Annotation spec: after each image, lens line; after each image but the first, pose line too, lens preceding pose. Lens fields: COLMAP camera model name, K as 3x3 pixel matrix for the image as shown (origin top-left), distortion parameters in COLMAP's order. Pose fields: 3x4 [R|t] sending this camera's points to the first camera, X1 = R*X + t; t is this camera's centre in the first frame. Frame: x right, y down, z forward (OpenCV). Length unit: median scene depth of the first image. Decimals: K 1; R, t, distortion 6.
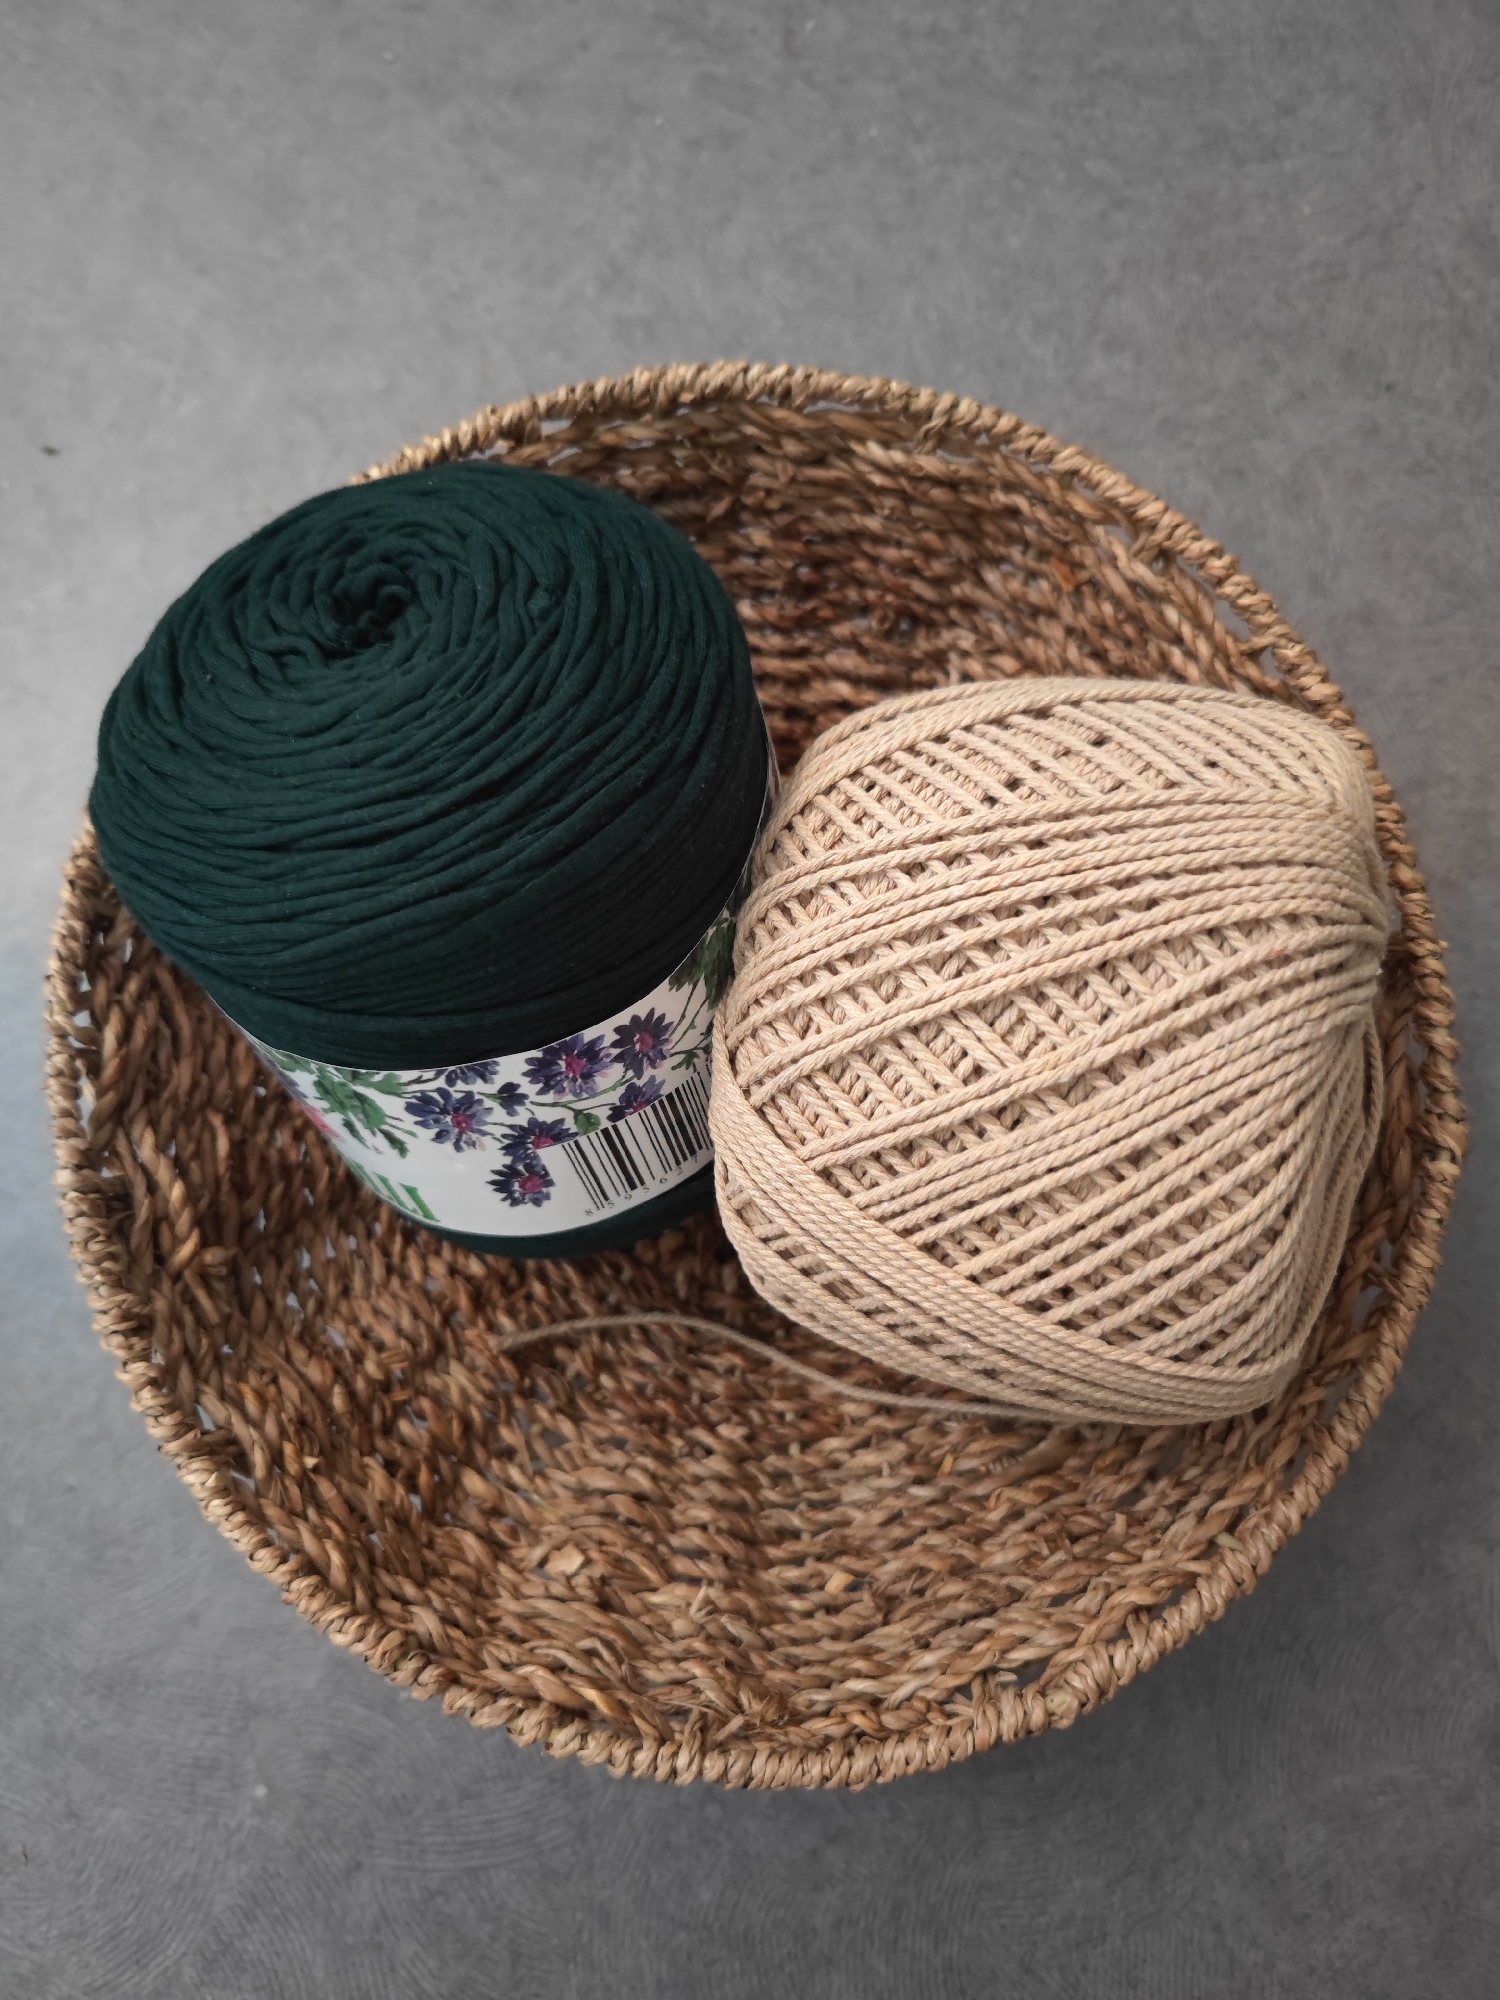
lens RADIAL K [[1300.9, 0, 760.4], [0, 1300.9, 1005.5], [0, 0, 1]] dist [0.058109, -0.051955]
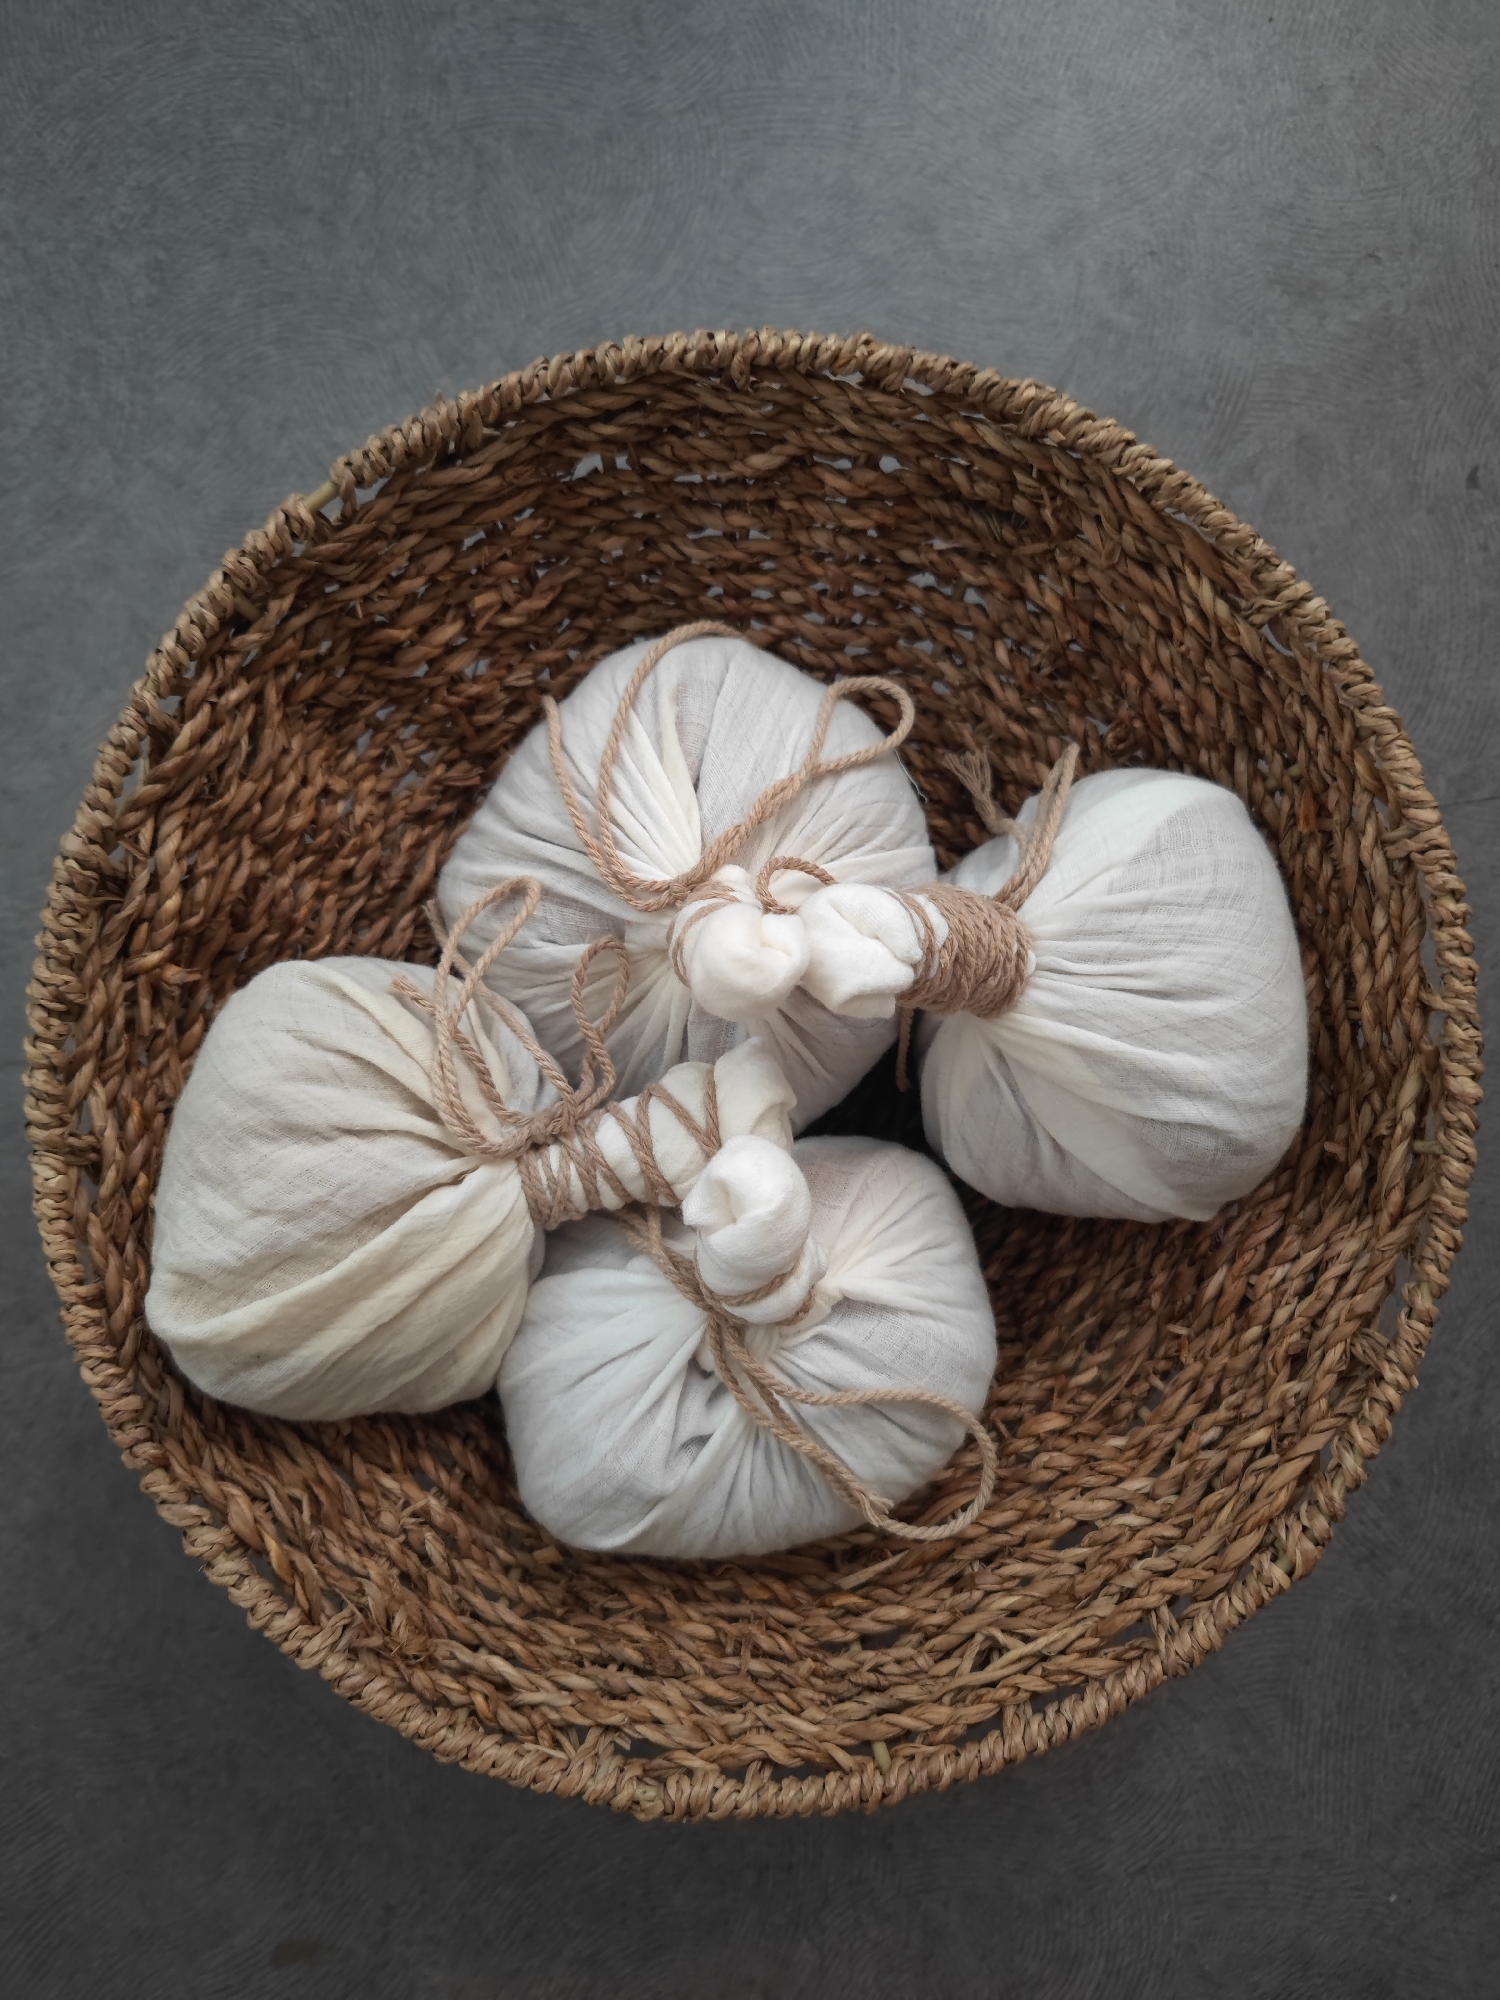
lens RADIAL K [[1300.9, 0, 774.9], [0, 1300.9, 996.2], [0, 0, 1]] dist [0.058109, -0.051955]
pose [[0.849190, 0.527571, -0.023361, 0.003742], [-0.520793, 0.843967, 0.128431, -0.156794], [0.087473, -0.096896, 0.991443, 0.045635]]
